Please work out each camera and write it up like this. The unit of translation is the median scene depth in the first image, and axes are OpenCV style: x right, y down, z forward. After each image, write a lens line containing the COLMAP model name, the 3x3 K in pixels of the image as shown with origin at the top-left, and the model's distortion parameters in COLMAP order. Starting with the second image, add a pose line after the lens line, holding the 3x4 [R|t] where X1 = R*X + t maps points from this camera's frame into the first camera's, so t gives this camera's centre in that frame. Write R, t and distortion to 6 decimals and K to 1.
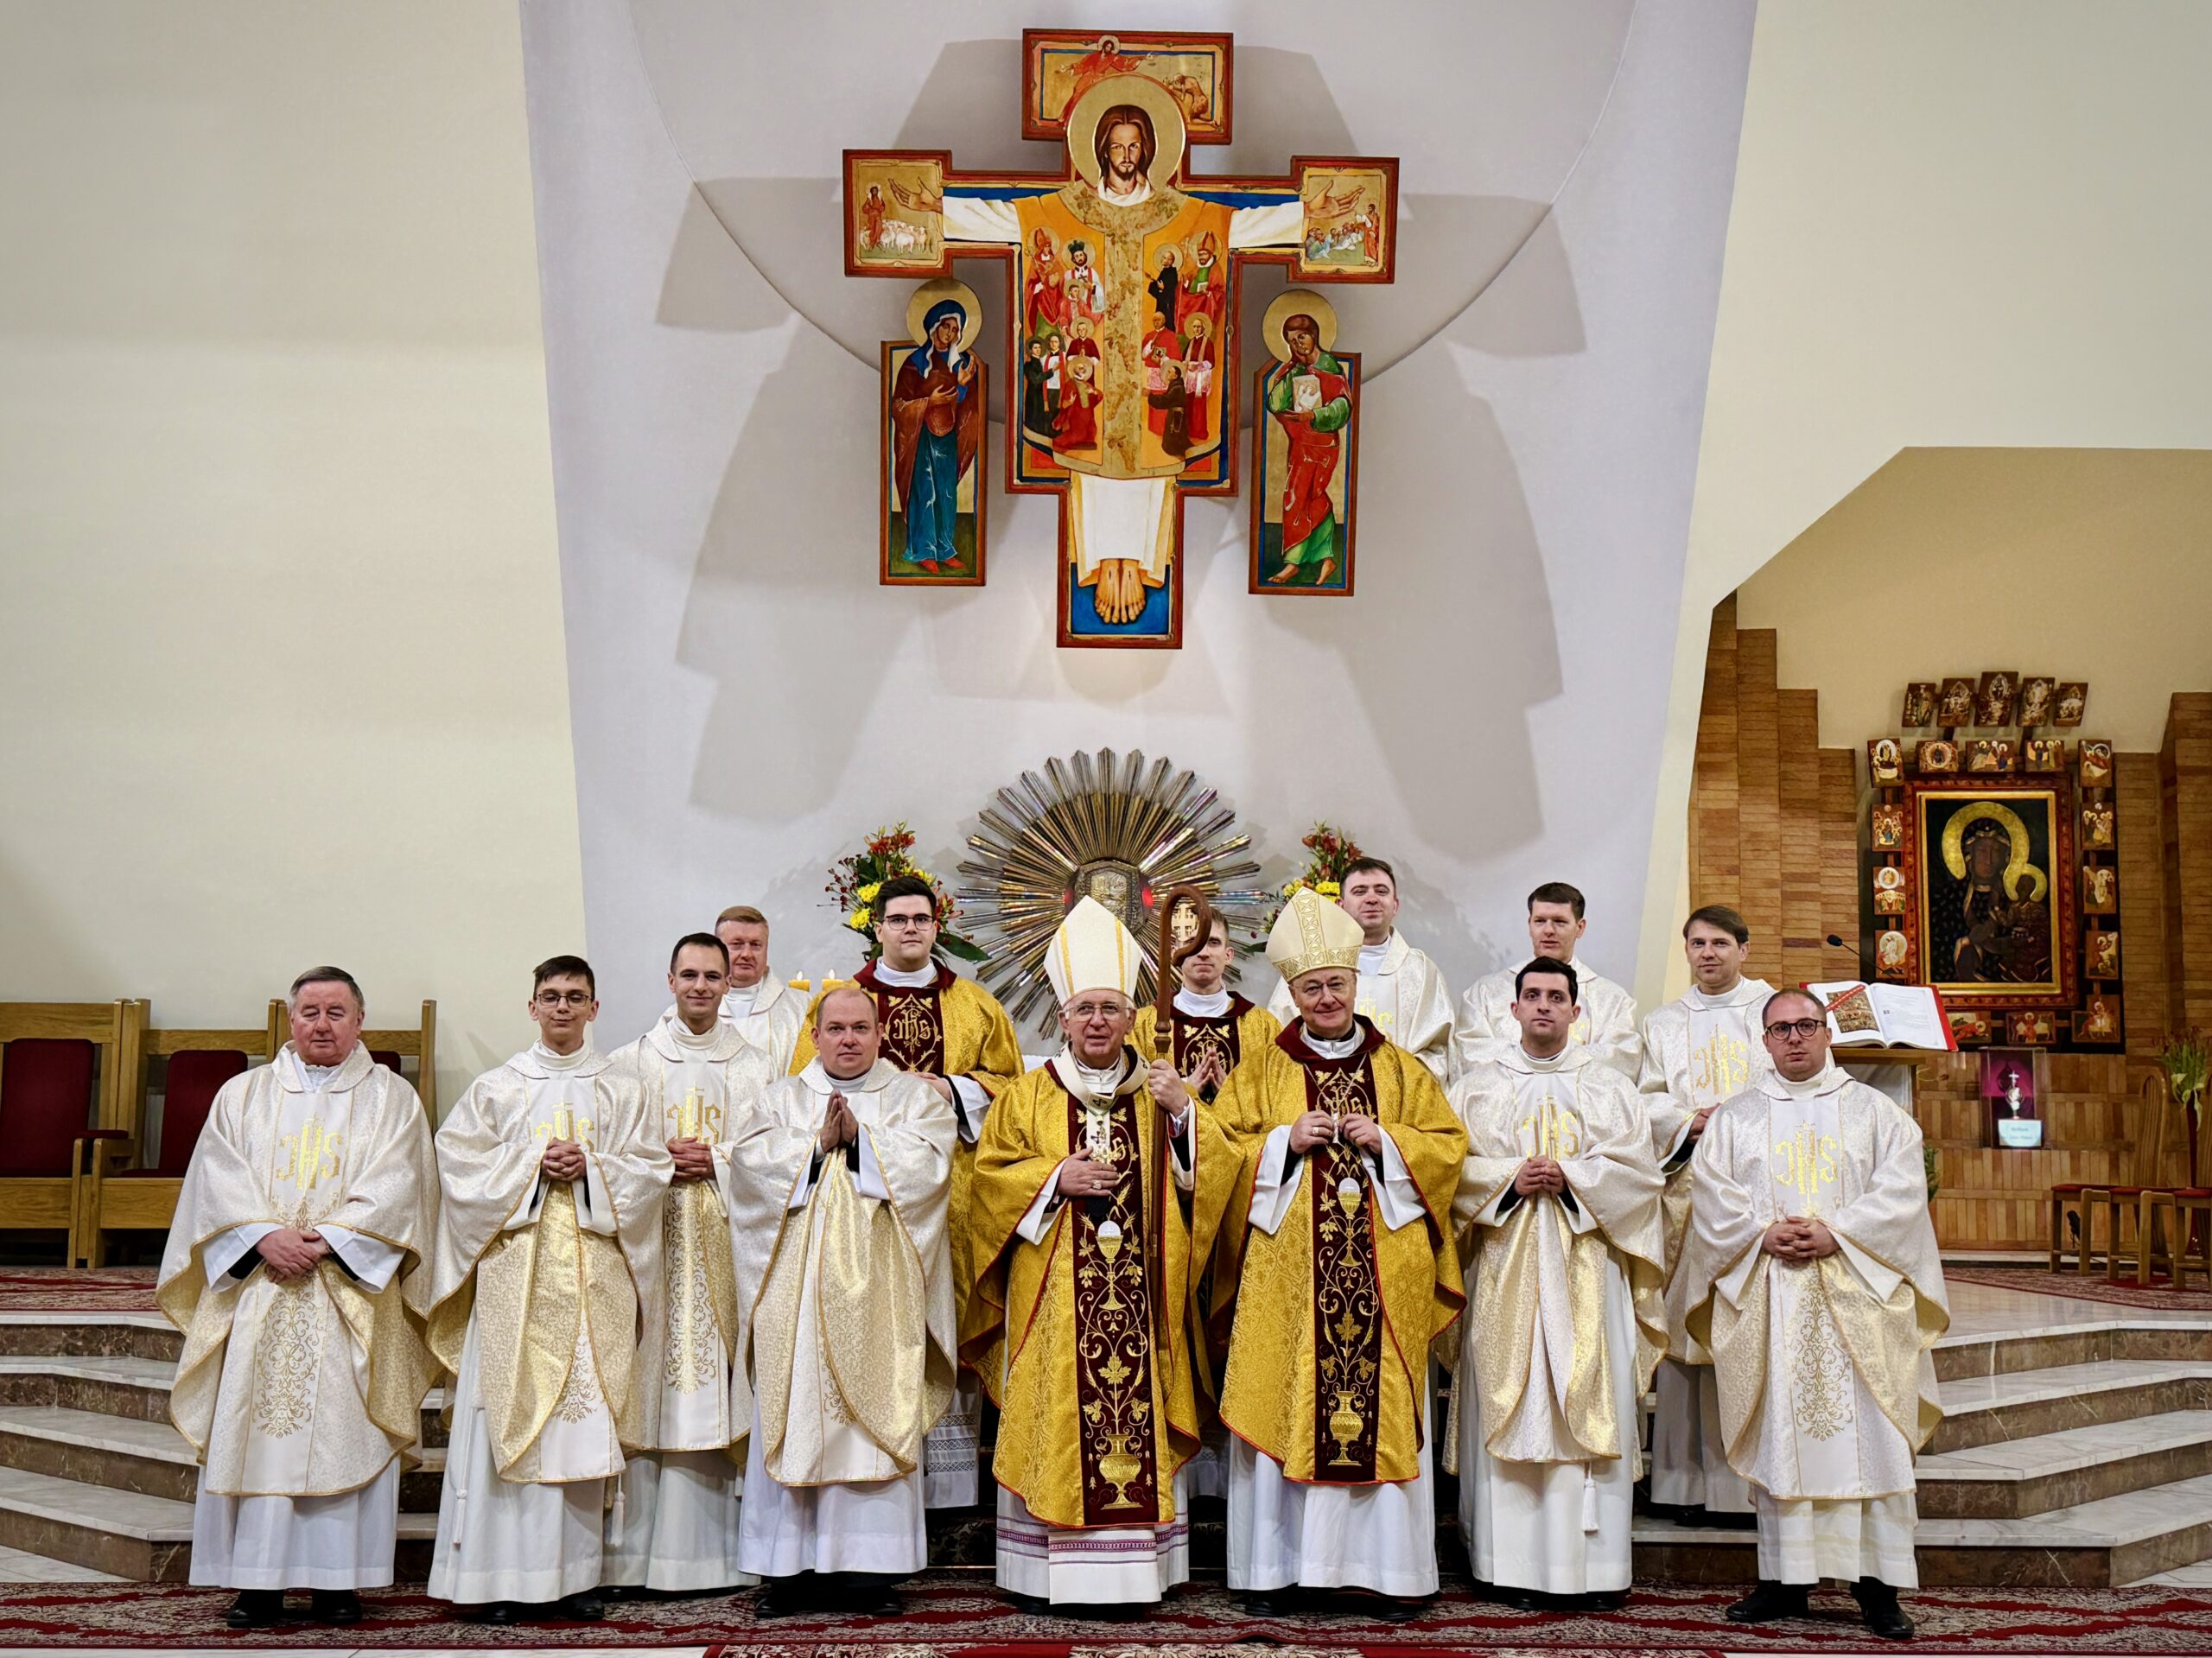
lens RADIAL K [[2630.6, 0, 1113.9], [0, 2630.6, 849.7], [0, 0, 1]] dist [0.152779, -0.200640]
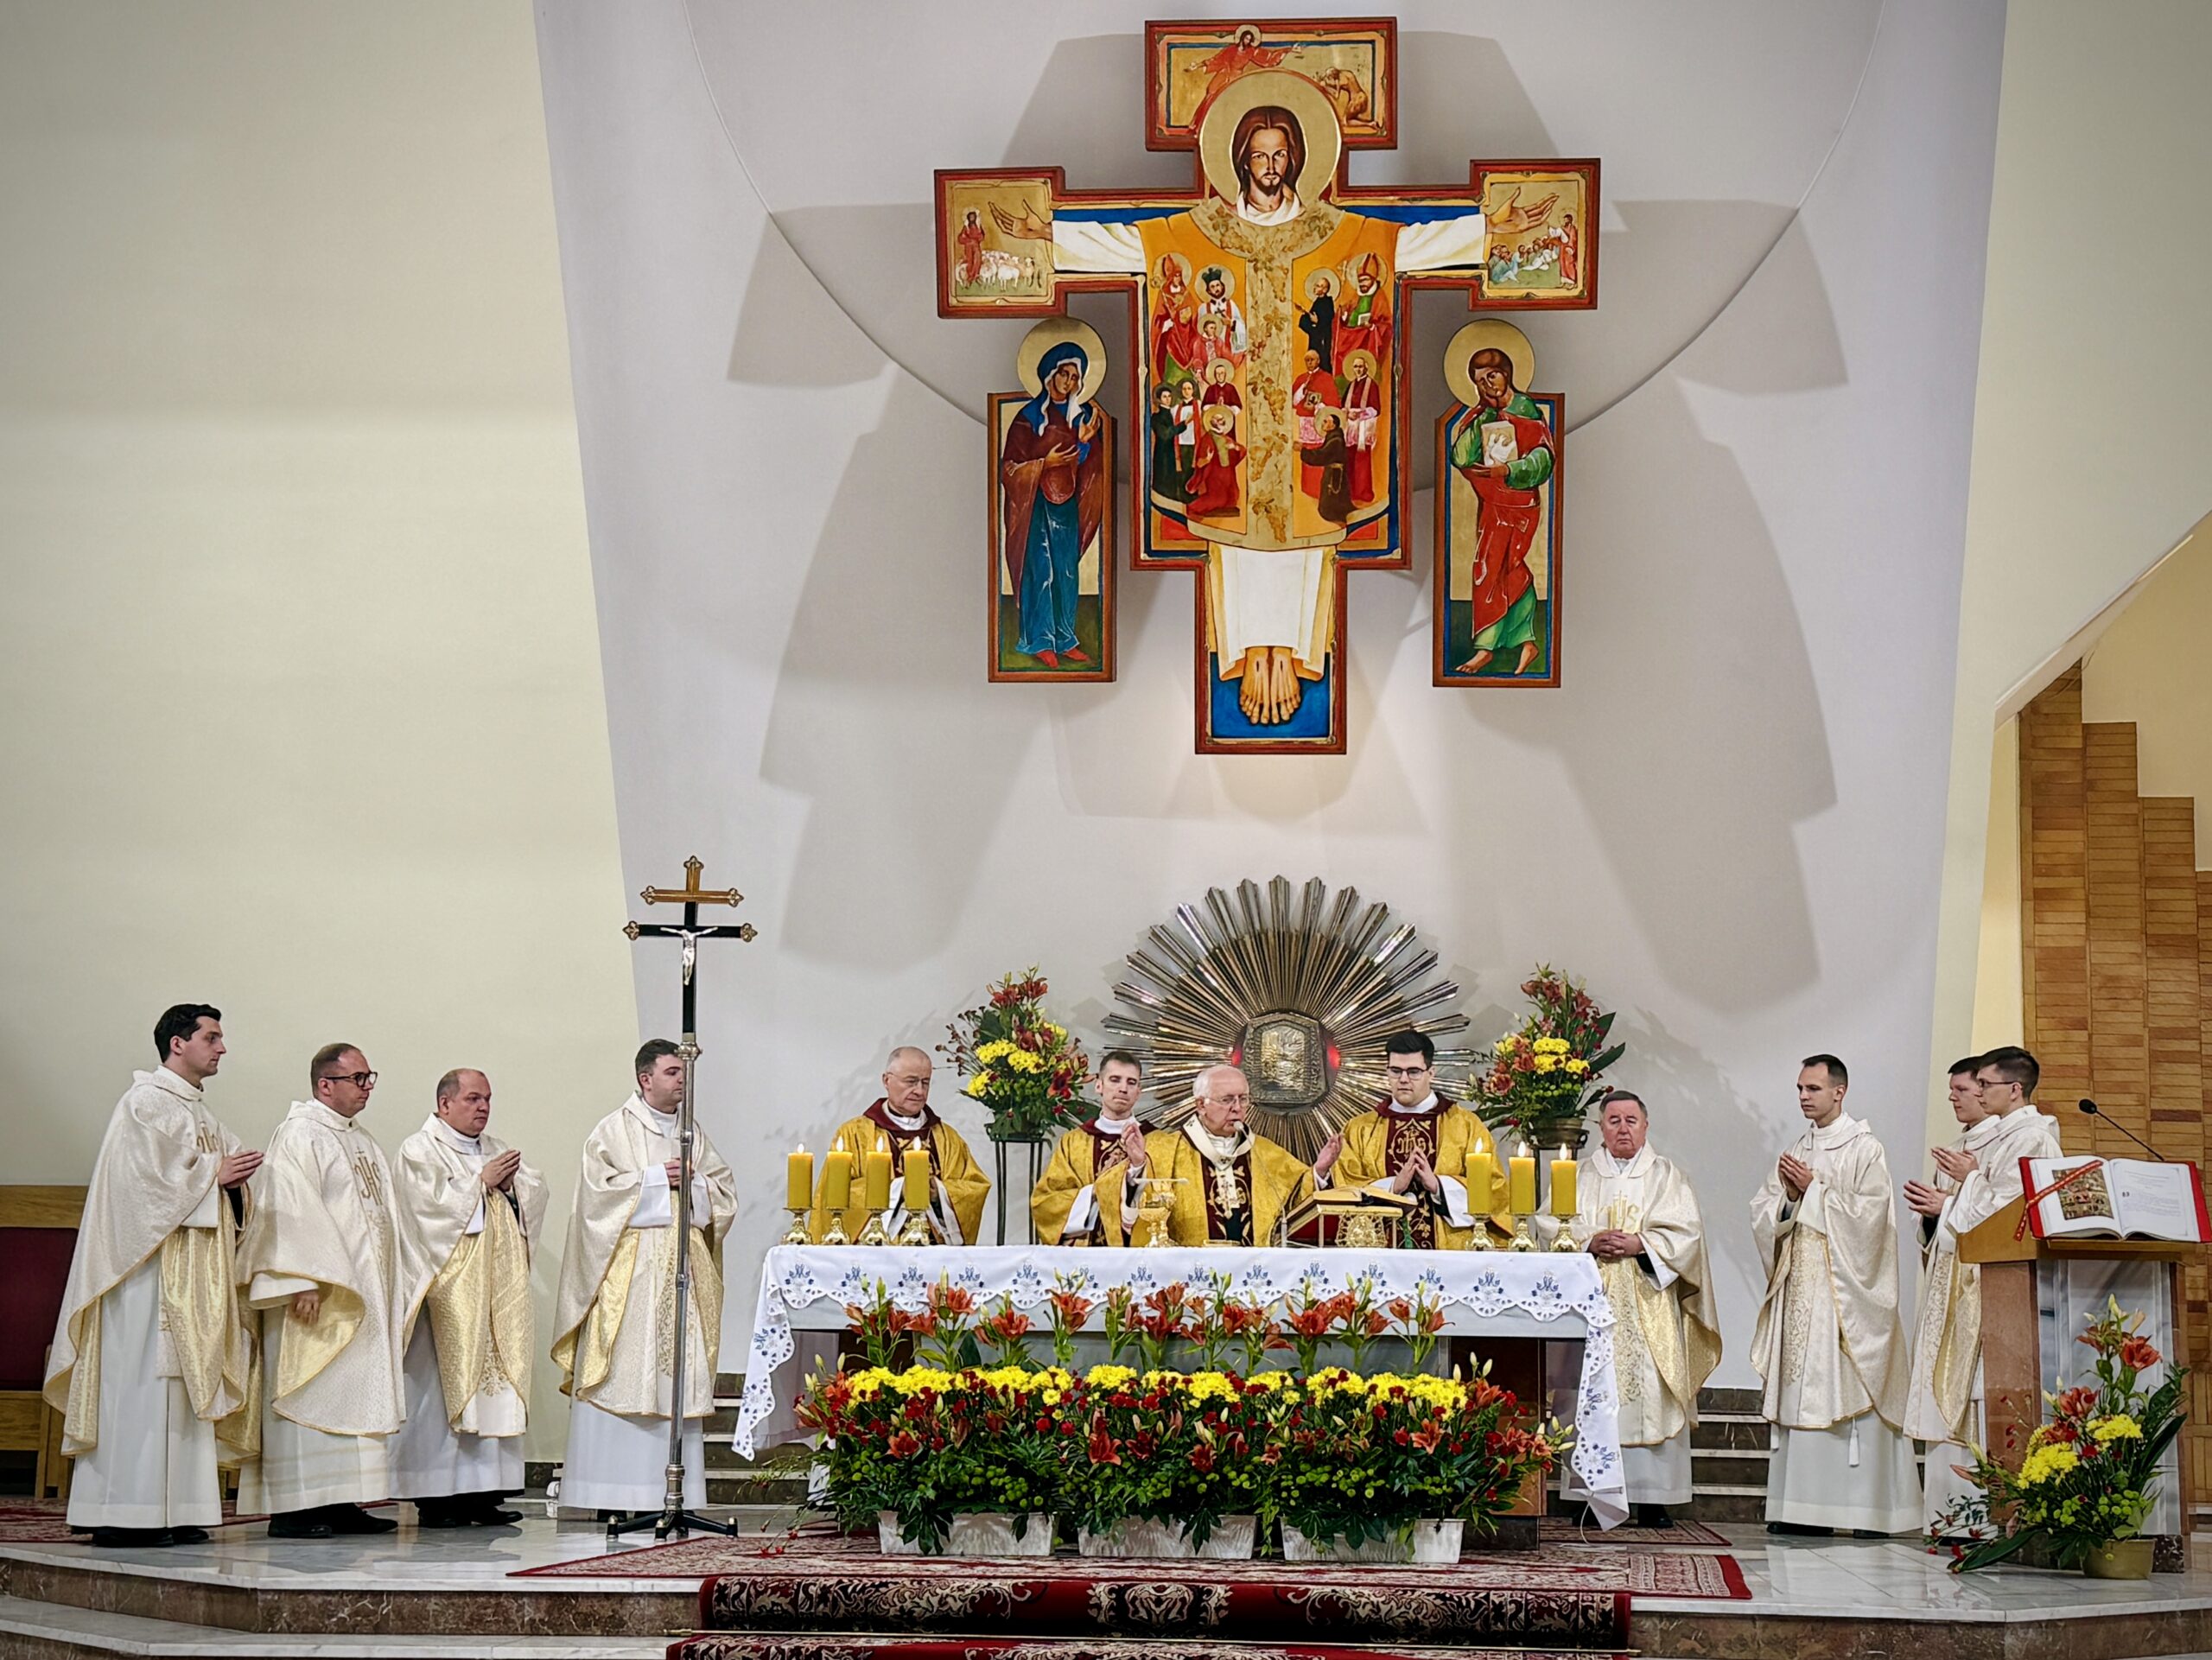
lens RADIAL K [[3251.9, 0, 1223.4], [0, 3251.9, 873.6], [0, 0, 1]] dist [0.131579, -0.049684]
pose [[0.994450, -0.008129, -0.104900, 0.095018], [0.003683, 0.999089, -0.042507, 0.004158], [0.105150, 0.041885, 0.993574, -0.012852]]
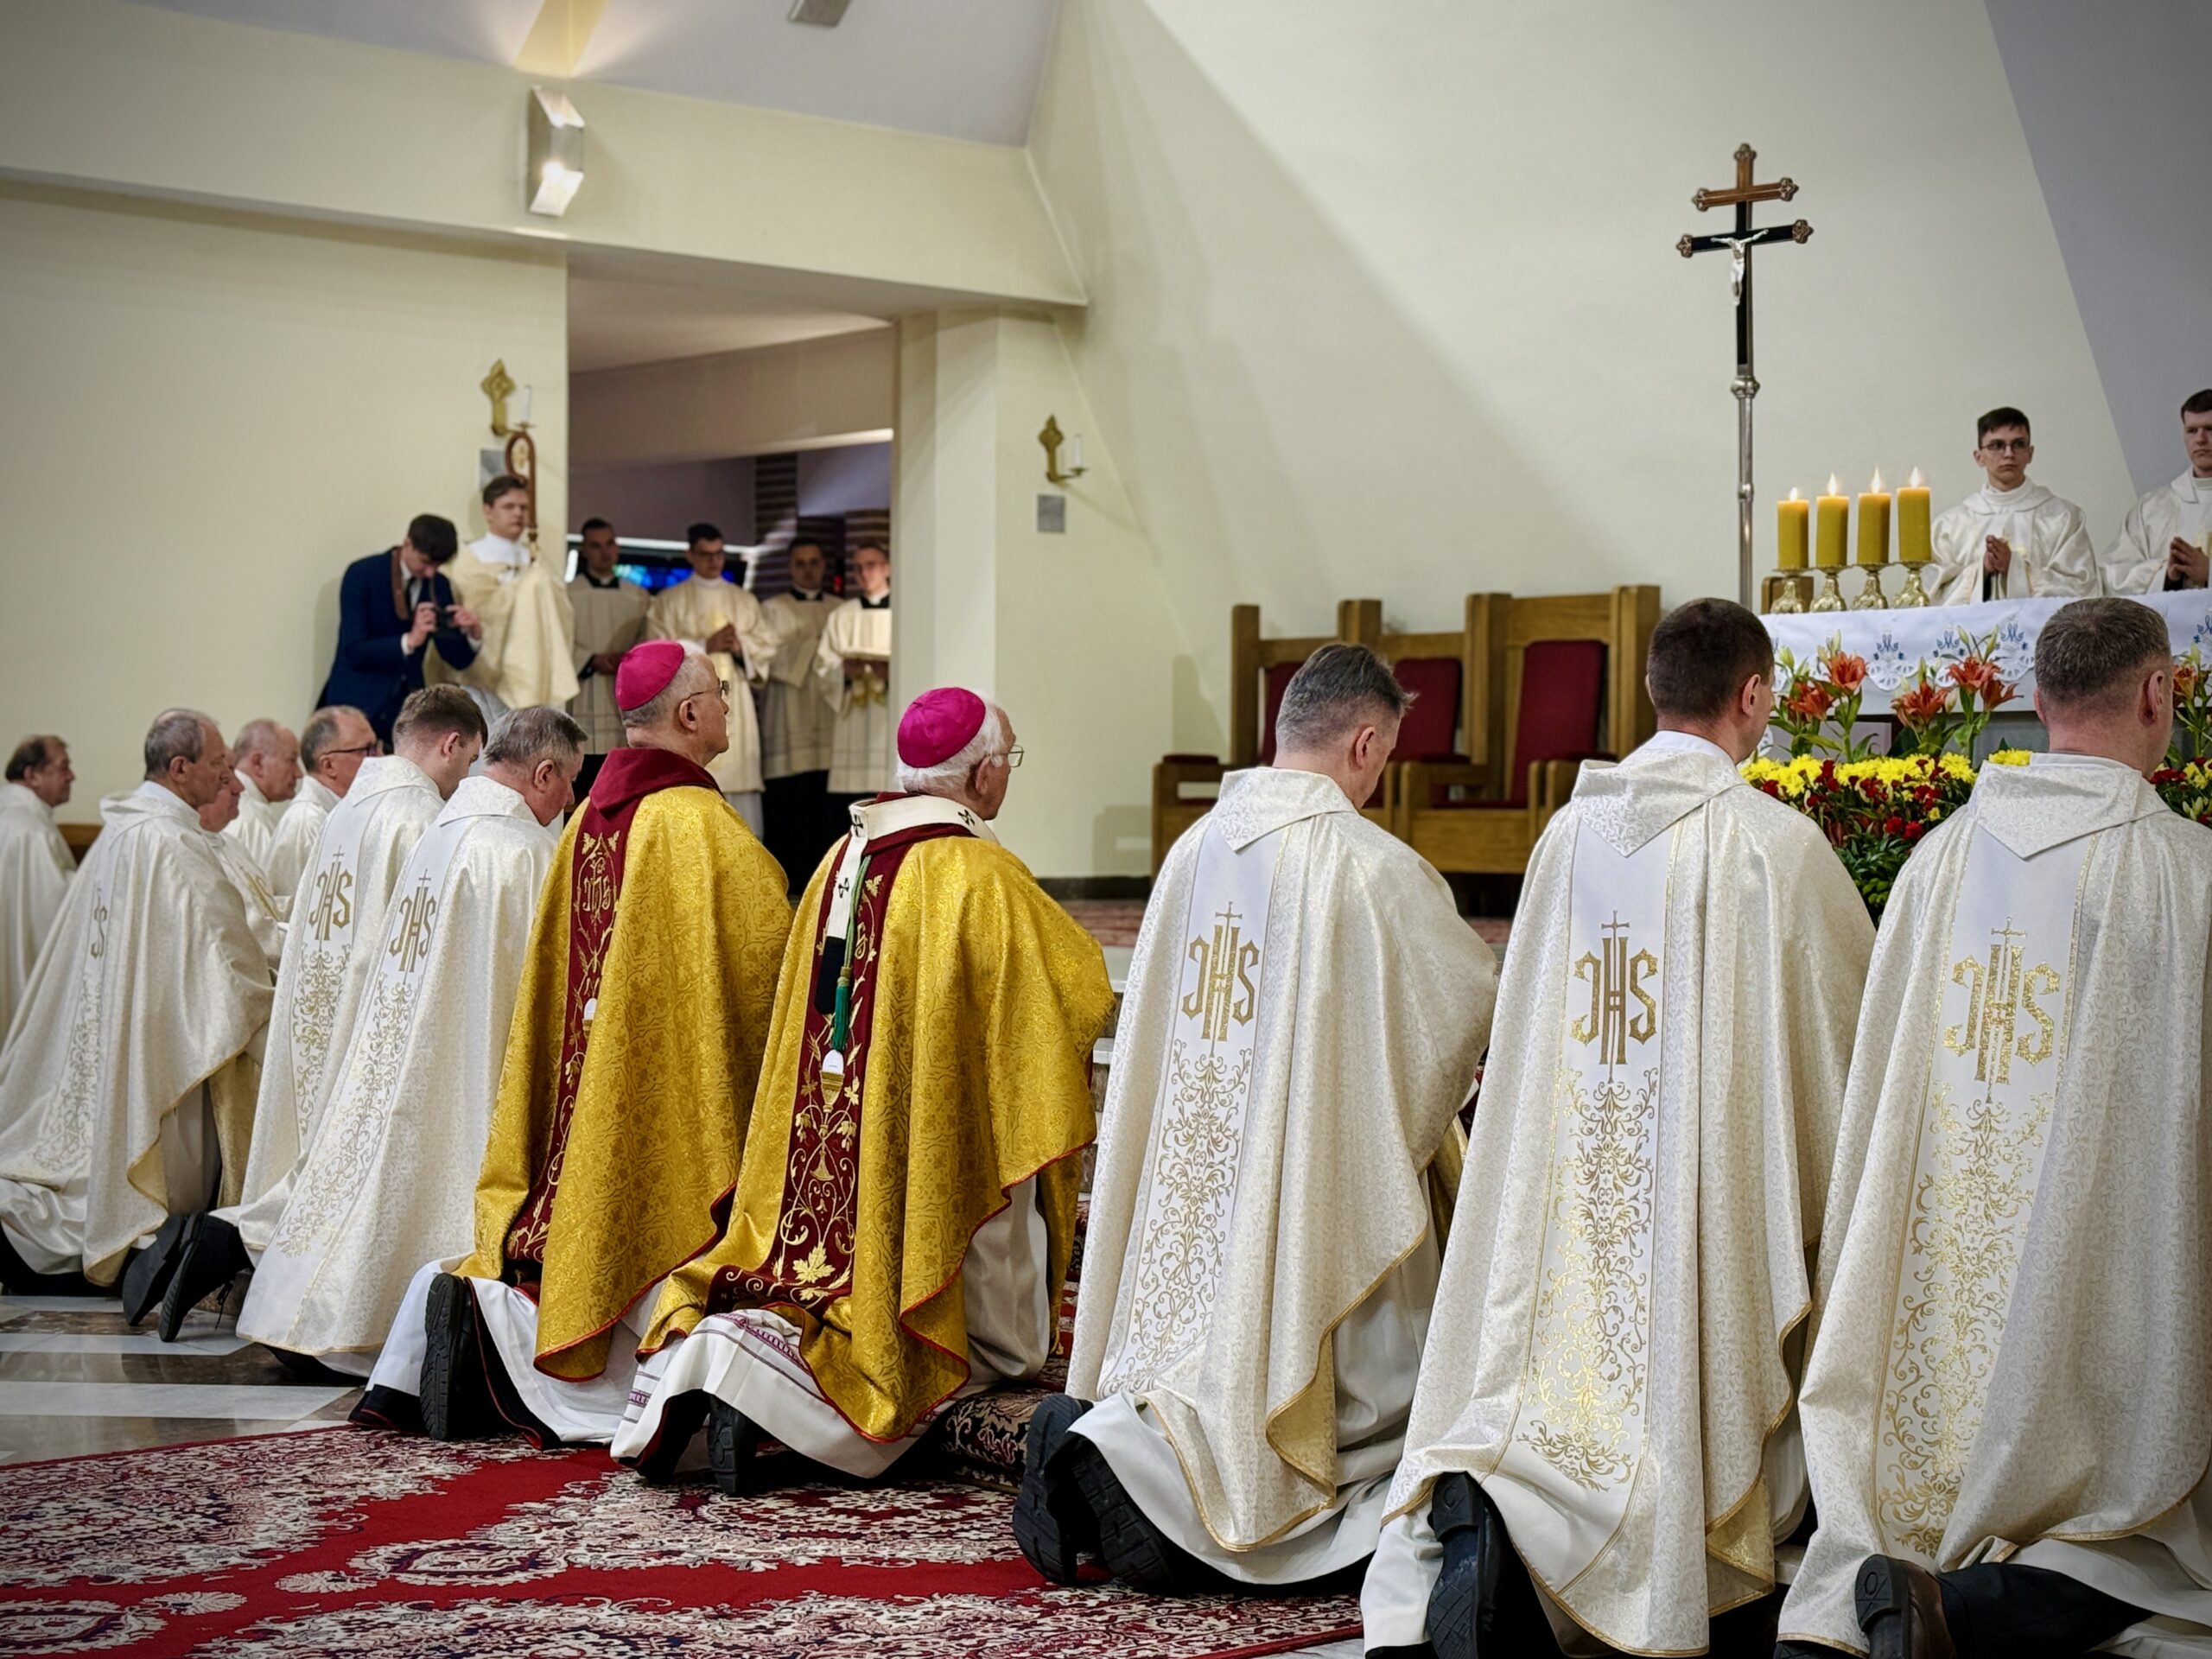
lens RADIAL K [[3747.6, 0, 1106.0], [0, 3747.6, 829.5], [0, 0, 1]] dist [0.149283, -0.257861]
pose [[0.631291, 0.003045, -0.775540, 0.397311], [0.078929, 0.994548, 0.068153, 0.041171], [0.771519, -0.104237, 0.627609, 0.196068]]
